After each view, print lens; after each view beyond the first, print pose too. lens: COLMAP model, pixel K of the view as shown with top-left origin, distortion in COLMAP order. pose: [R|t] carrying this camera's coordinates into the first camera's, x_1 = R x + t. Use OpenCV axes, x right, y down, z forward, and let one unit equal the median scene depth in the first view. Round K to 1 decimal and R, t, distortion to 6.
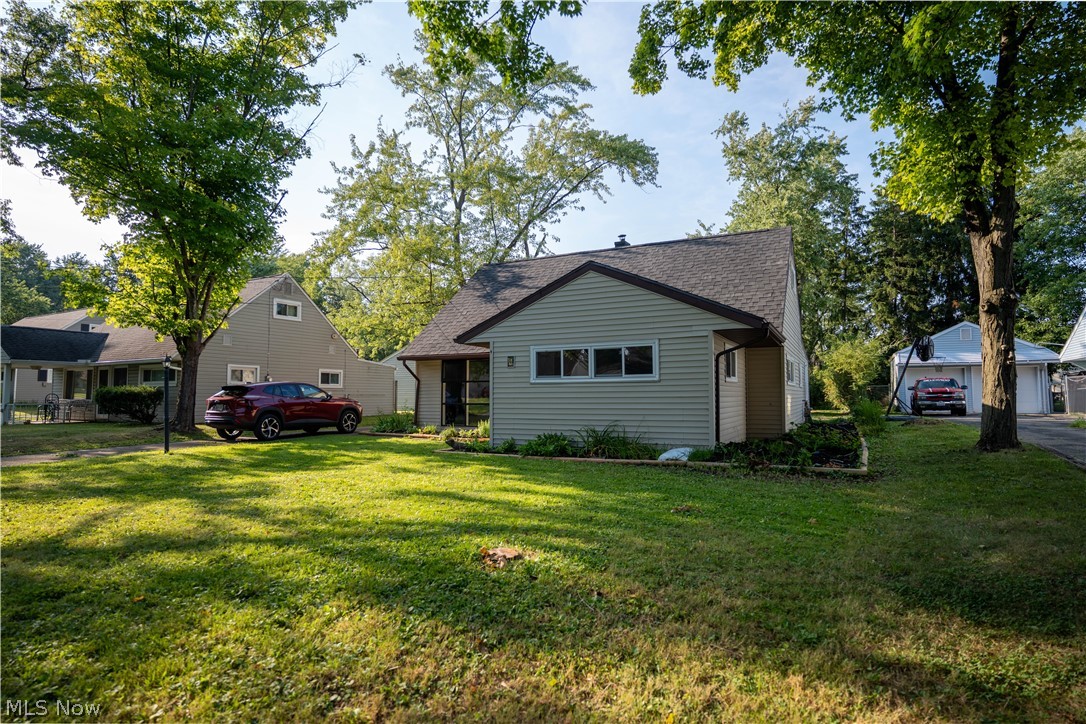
lens RADIAL K [[597.3, 0, 528.4], [0, 597.3, 358.1], [0, 0, 1]] dist [-0.055252, -0.000299]
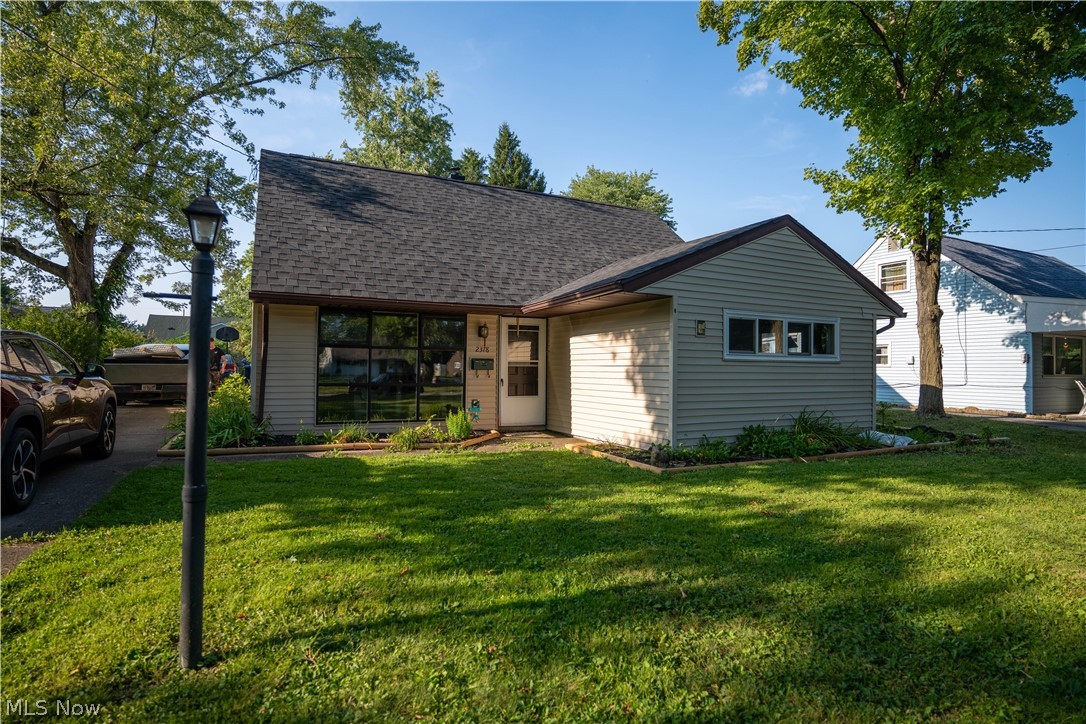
lens RADIAL K [[594.3, 0, 543.0], [0, 594.3, 362.0], [0, 0, 1]] dist [-0.040801, 0.000646]
pose [[0.567599, 0.022087, 0.823009, -0.594301], [-0.068931, 0.997405, 0.020772, 0.037220], [-0.820415, -0.068521, 0.567648, 0.632789]]
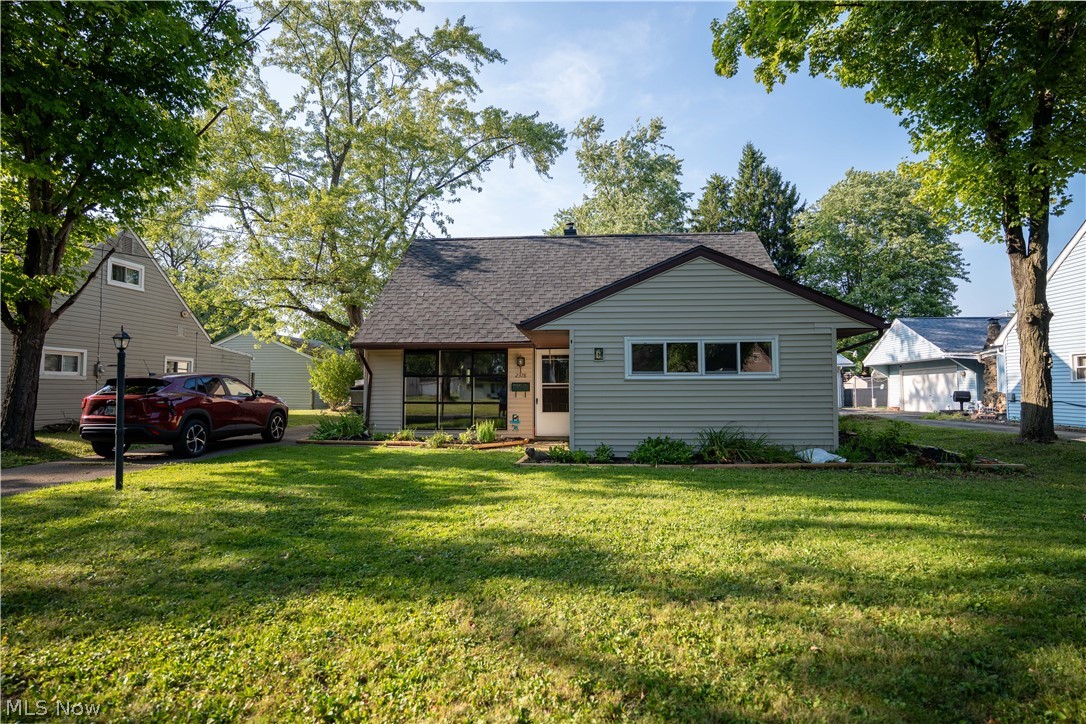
lens RADIAL K [[594.3, 0, 543.0], [0, 594.3, 362.0], [0, 0, 1]] dist [-0.040801, 0.000646]
pose [[0.912229, 0.021750, 0.409103, -0.375956], [-0.027936, 0.999568, 0.009149, 0.009722], [-0.408728, -0.019775, 0.912442, 0.218384]]
